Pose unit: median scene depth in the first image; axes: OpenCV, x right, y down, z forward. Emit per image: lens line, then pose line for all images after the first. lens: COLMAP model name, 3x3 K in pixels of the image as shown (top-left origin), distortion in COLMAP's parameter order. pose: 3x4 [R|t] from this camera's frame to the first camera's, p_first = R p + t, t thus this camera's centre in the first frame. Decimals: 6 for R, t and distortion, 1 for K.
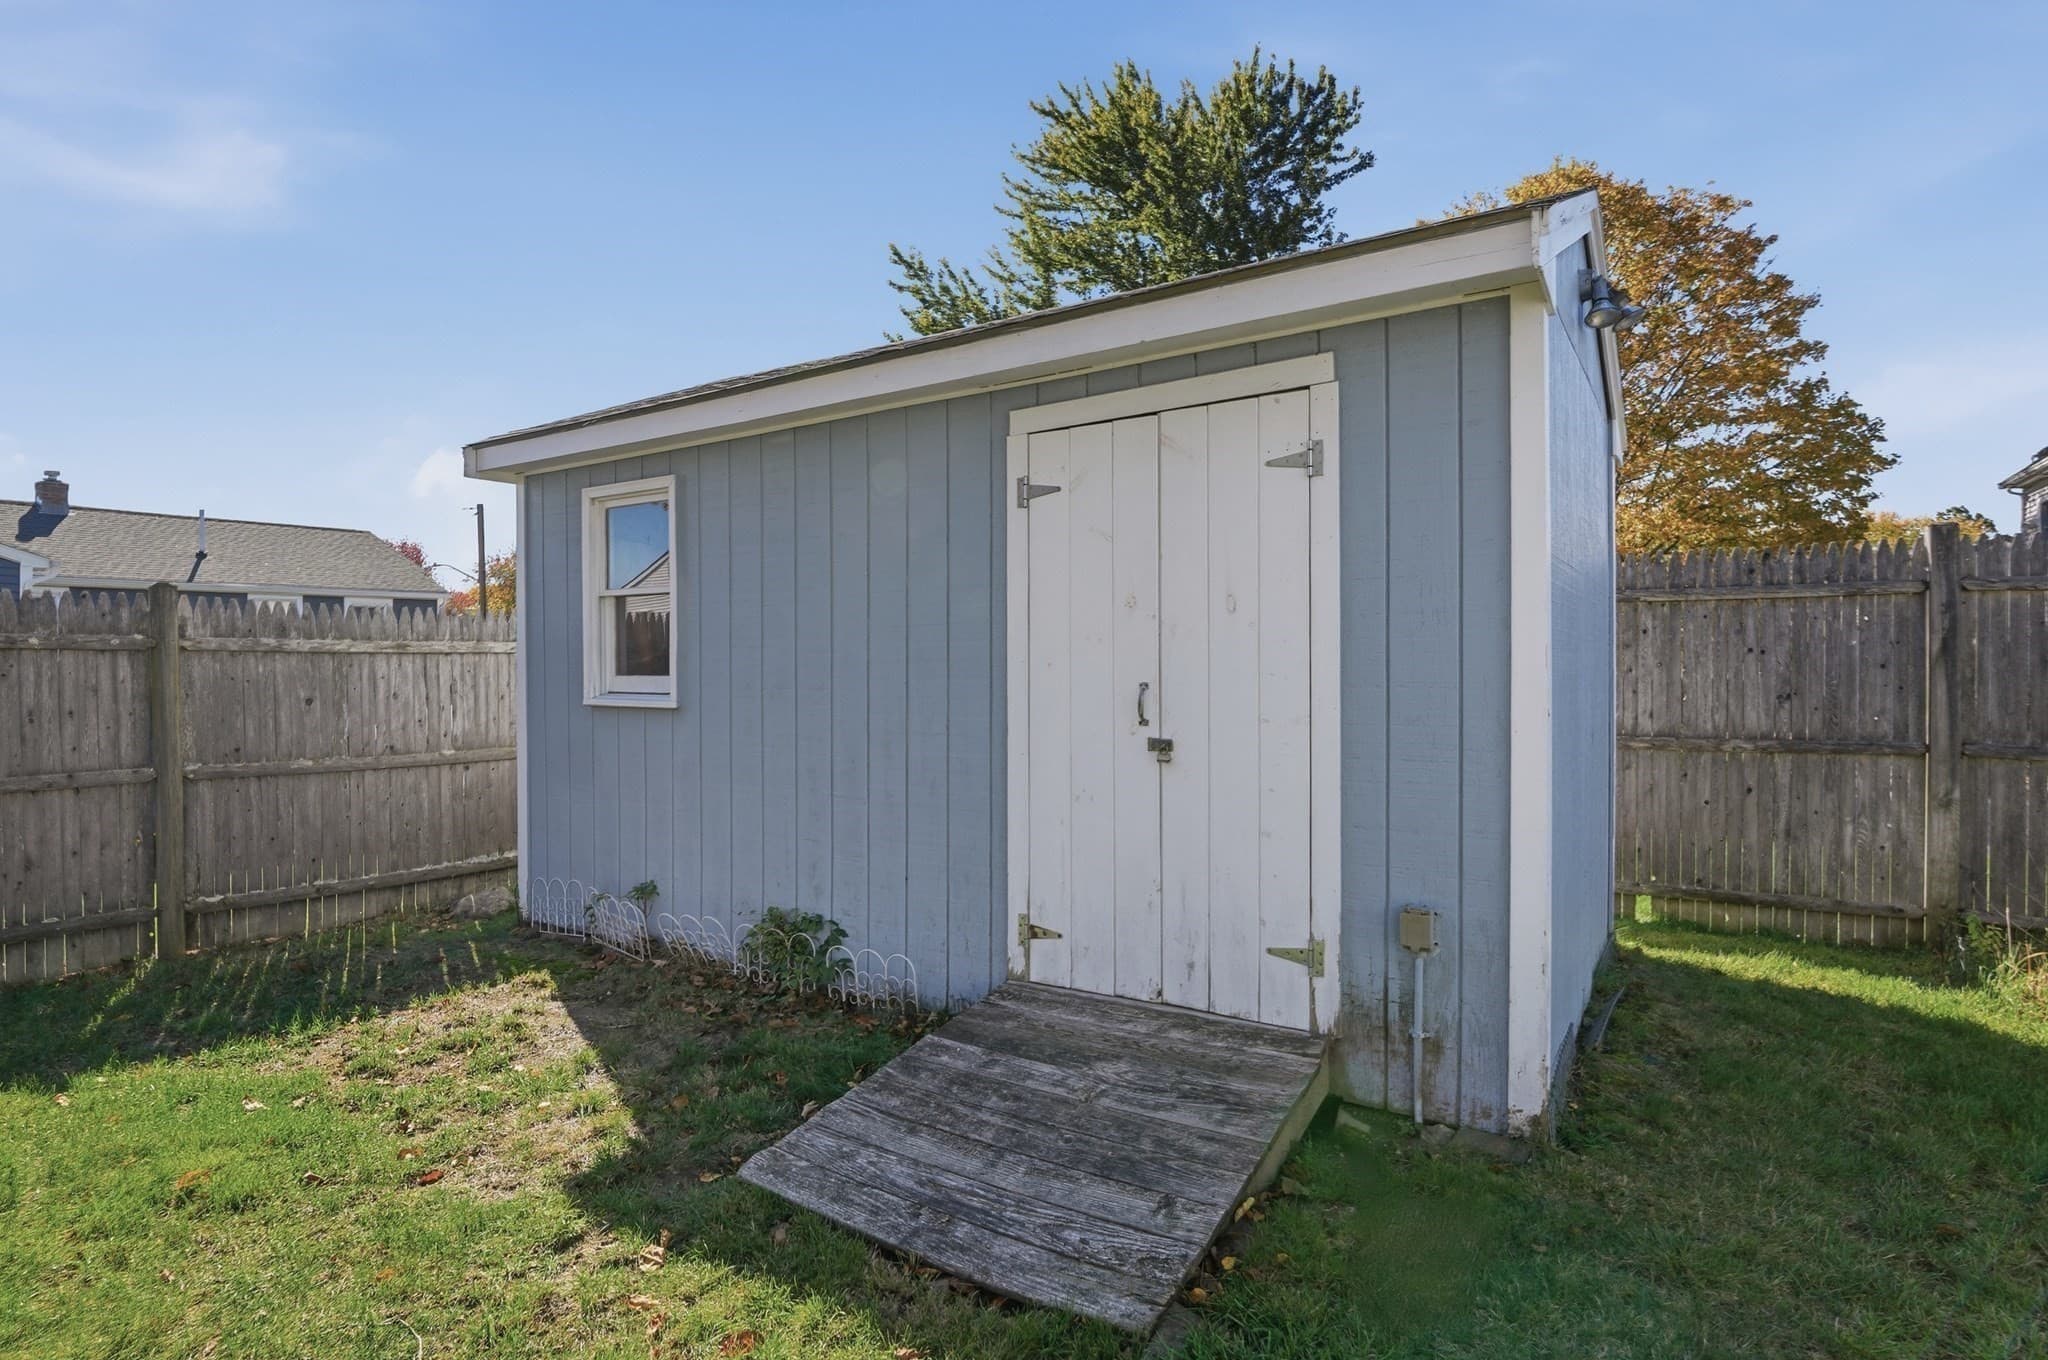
lens RADIAL K [[1061.2, 0, 1035.3], [0, 1061.2, 659.2], [0, 0, 1]] dist [-0.023326, 0.000018]
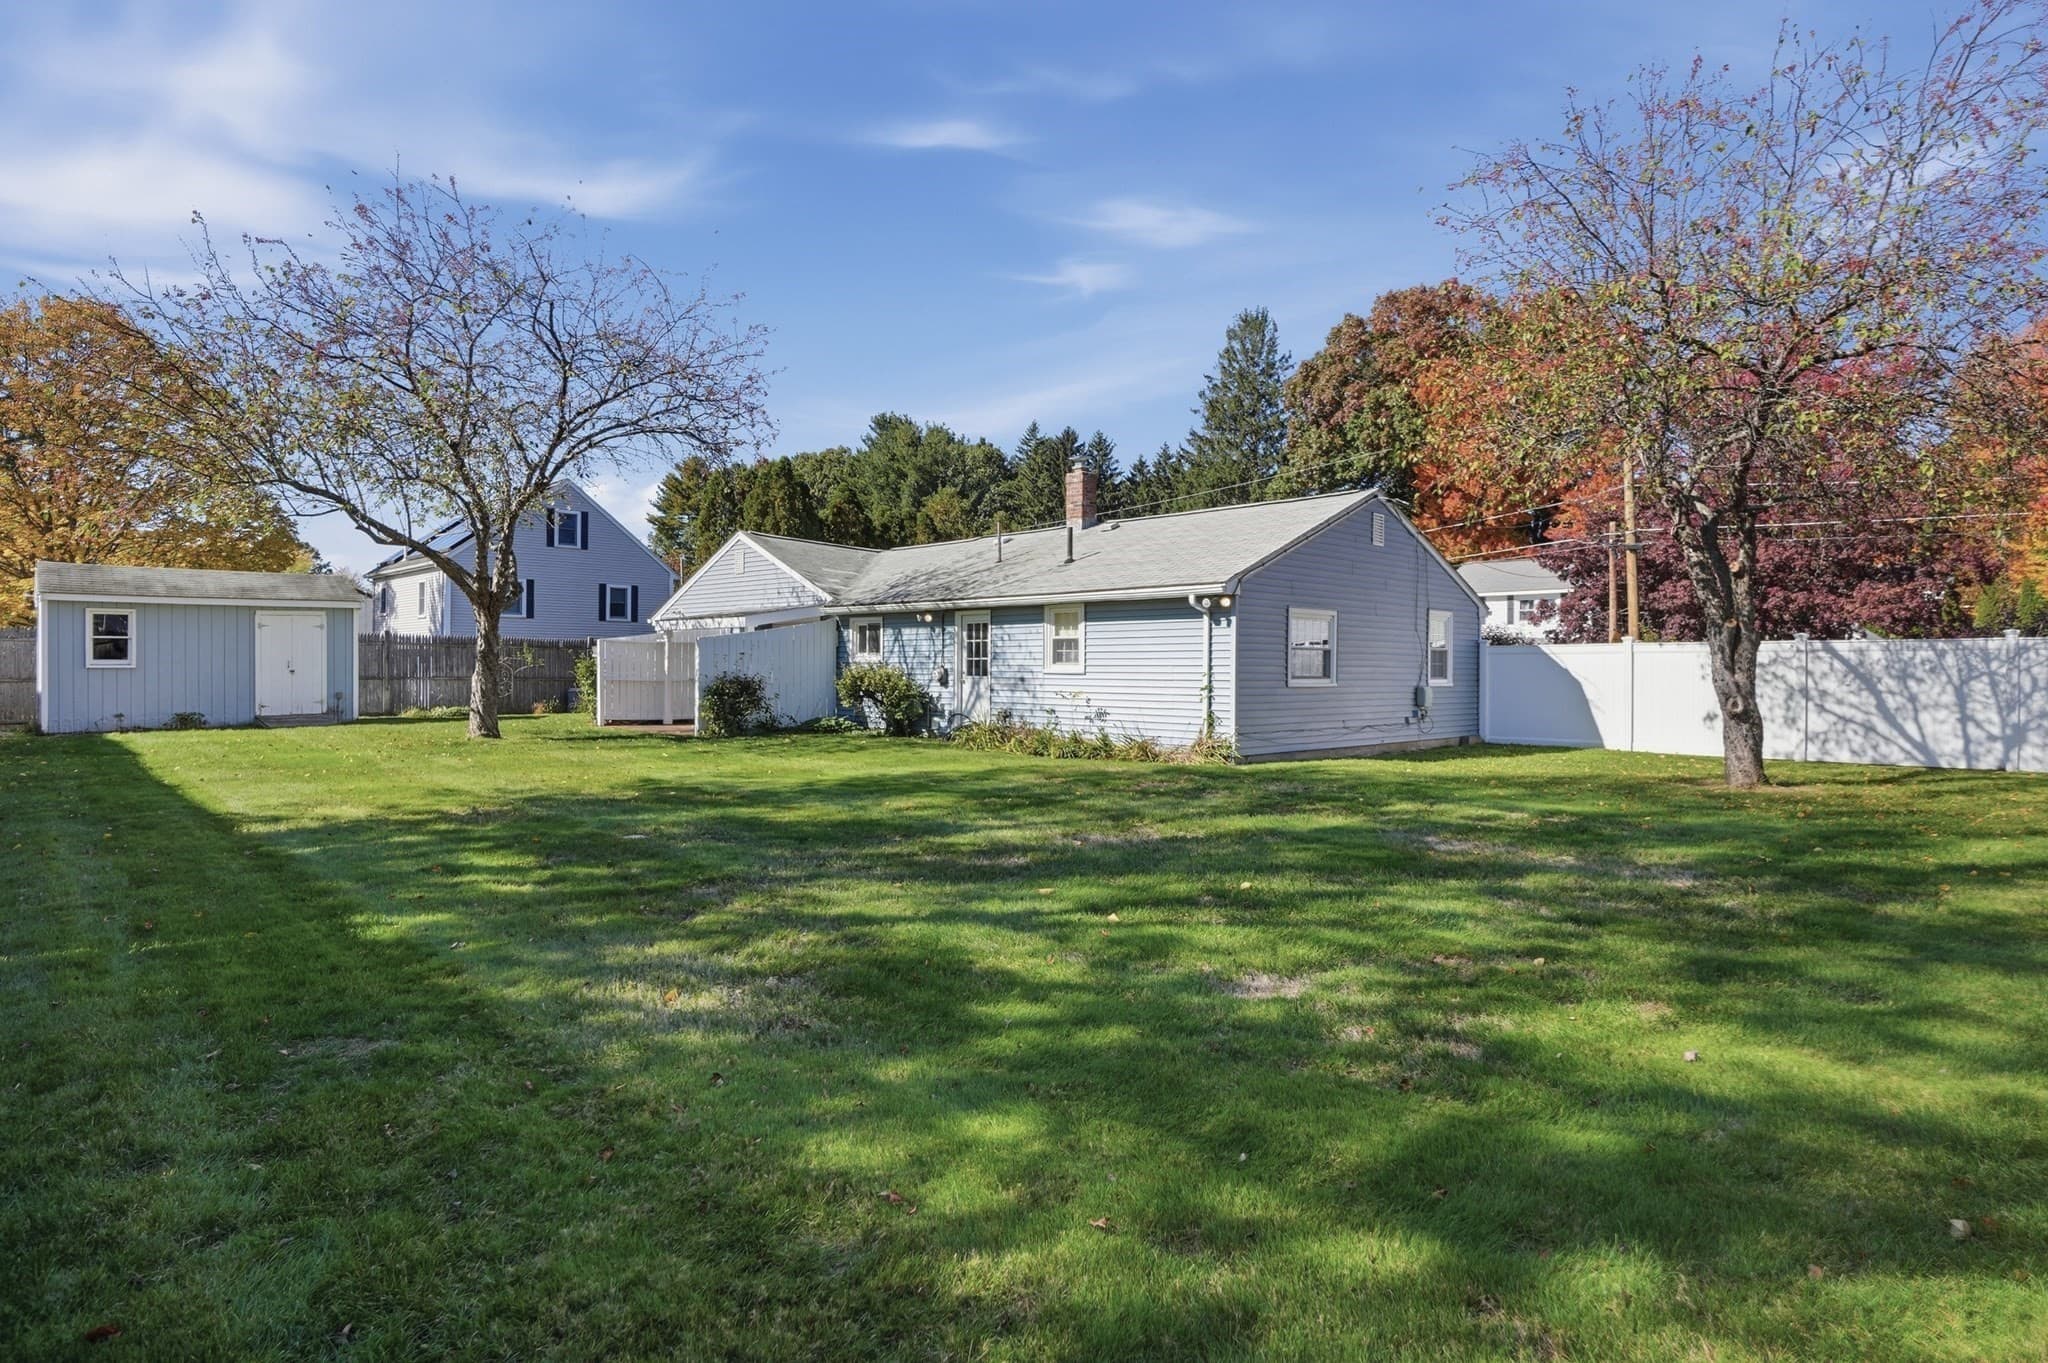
lens RADIAL K [[1093.3, 0, 1002.7], [0, 1093.3, 673.9], [0, 0, 1]] dist [0.001580, -0.000167]
pose [[0.243141, -0.001960, 0.969989, -3.011228], [-0.003143, 0.999991, 0.002809, 0.041205], [-0.969986, -0.003732, 0.243133, -2.701247]]
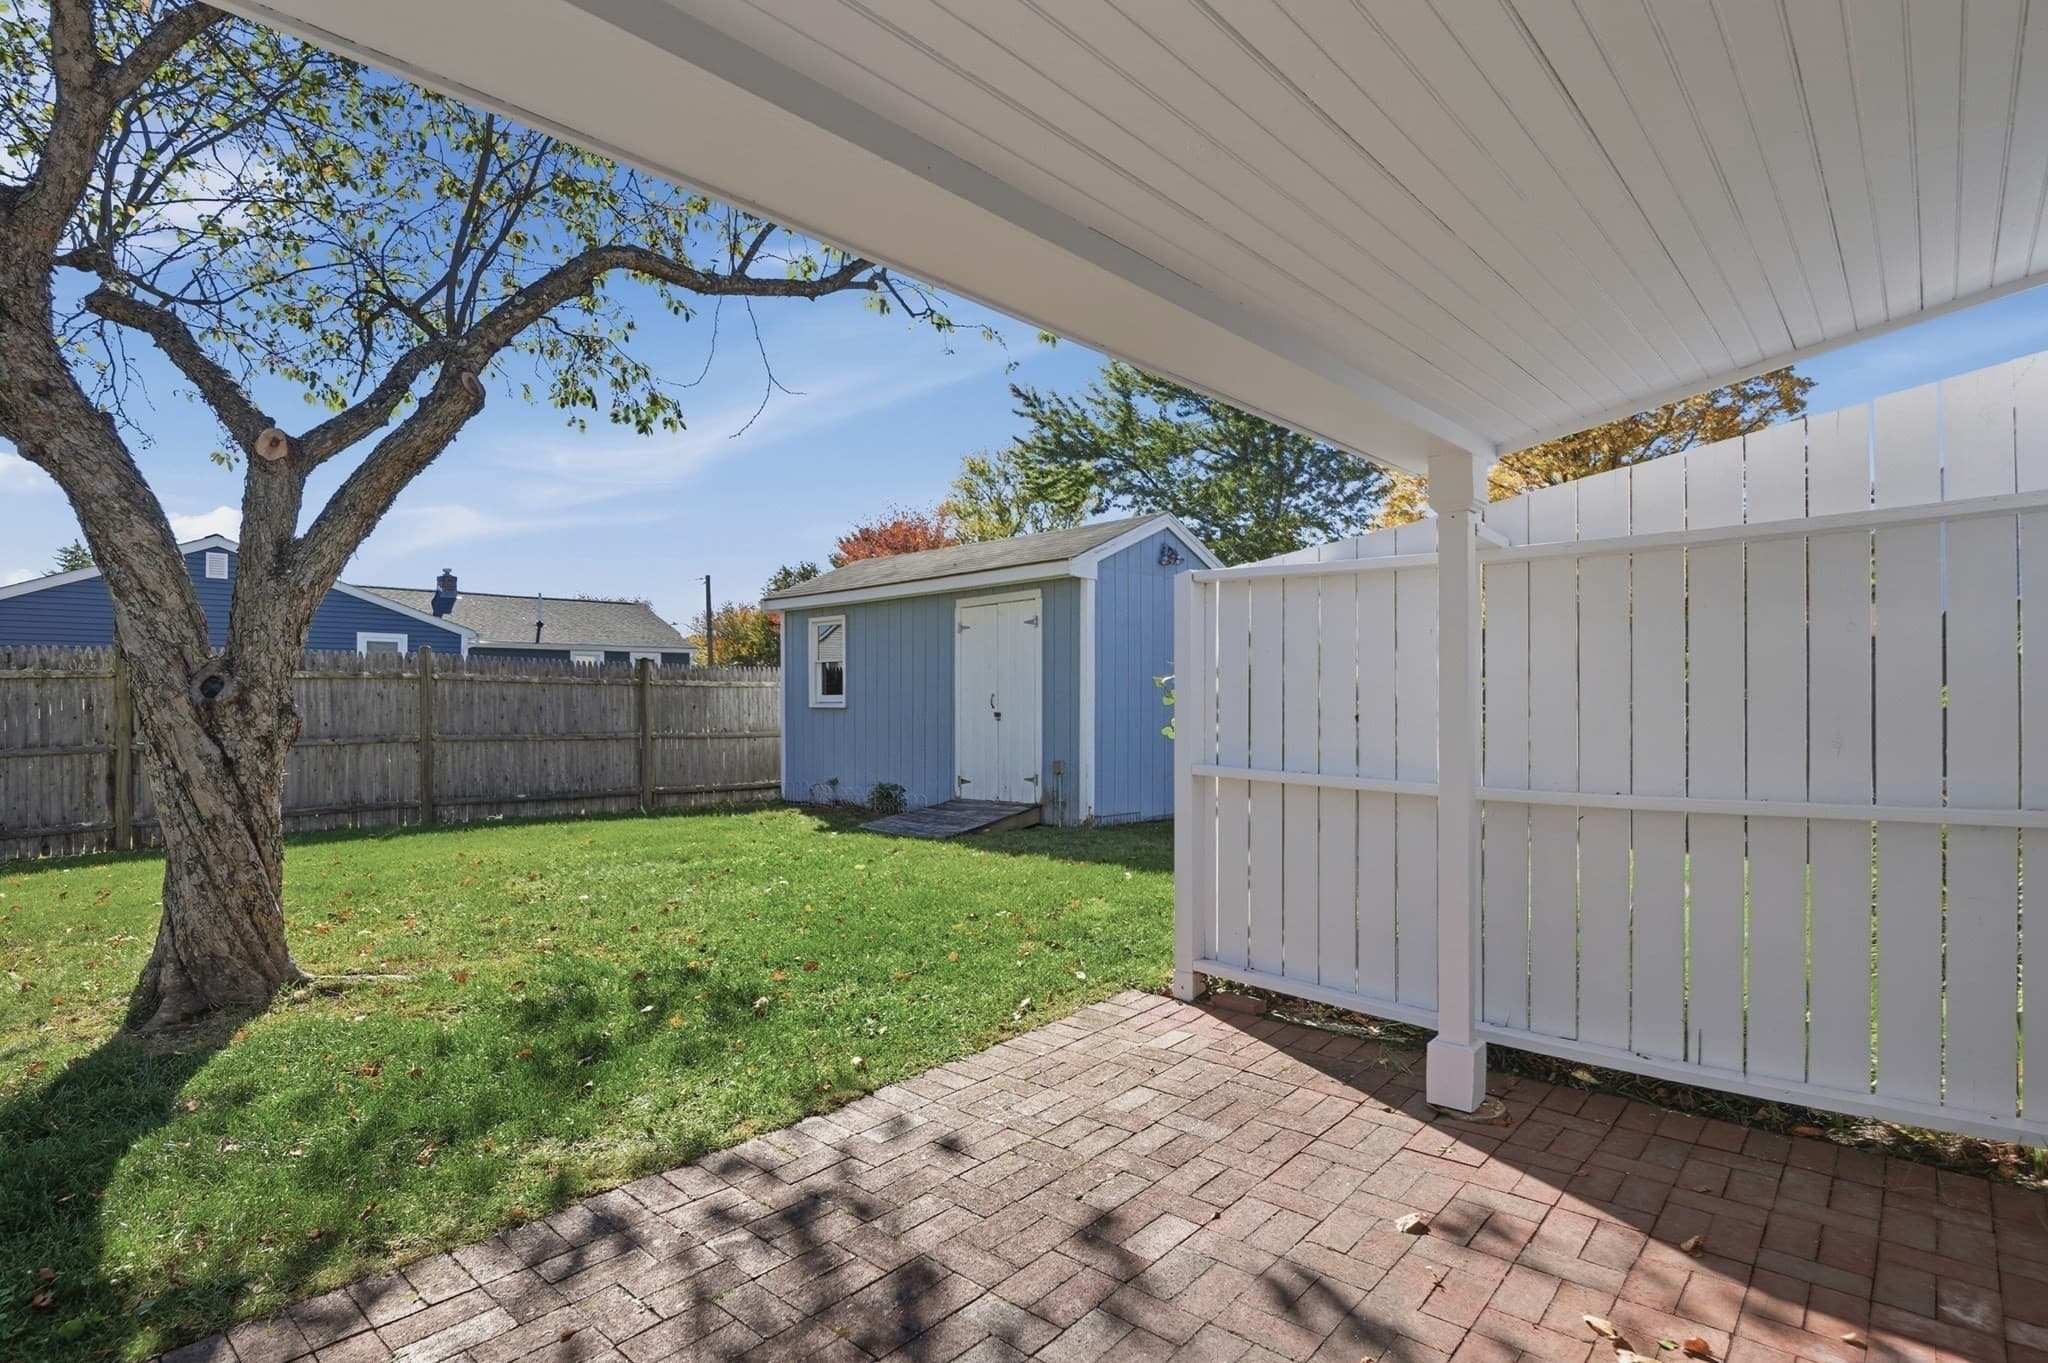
lens RADIAL K [[1026.3, 0, 1024.0], [0, 1026.3, 681.5], [0, 0, 1]] dist [-0.023372, -0.000245]
pose [[0.985677, -0.002545, -0.168624, 0.419927], [-0.000762, 0.999809, -0.019540, 0.027603], [0.168642, 0.019389, 0.985487, -1.140408]]
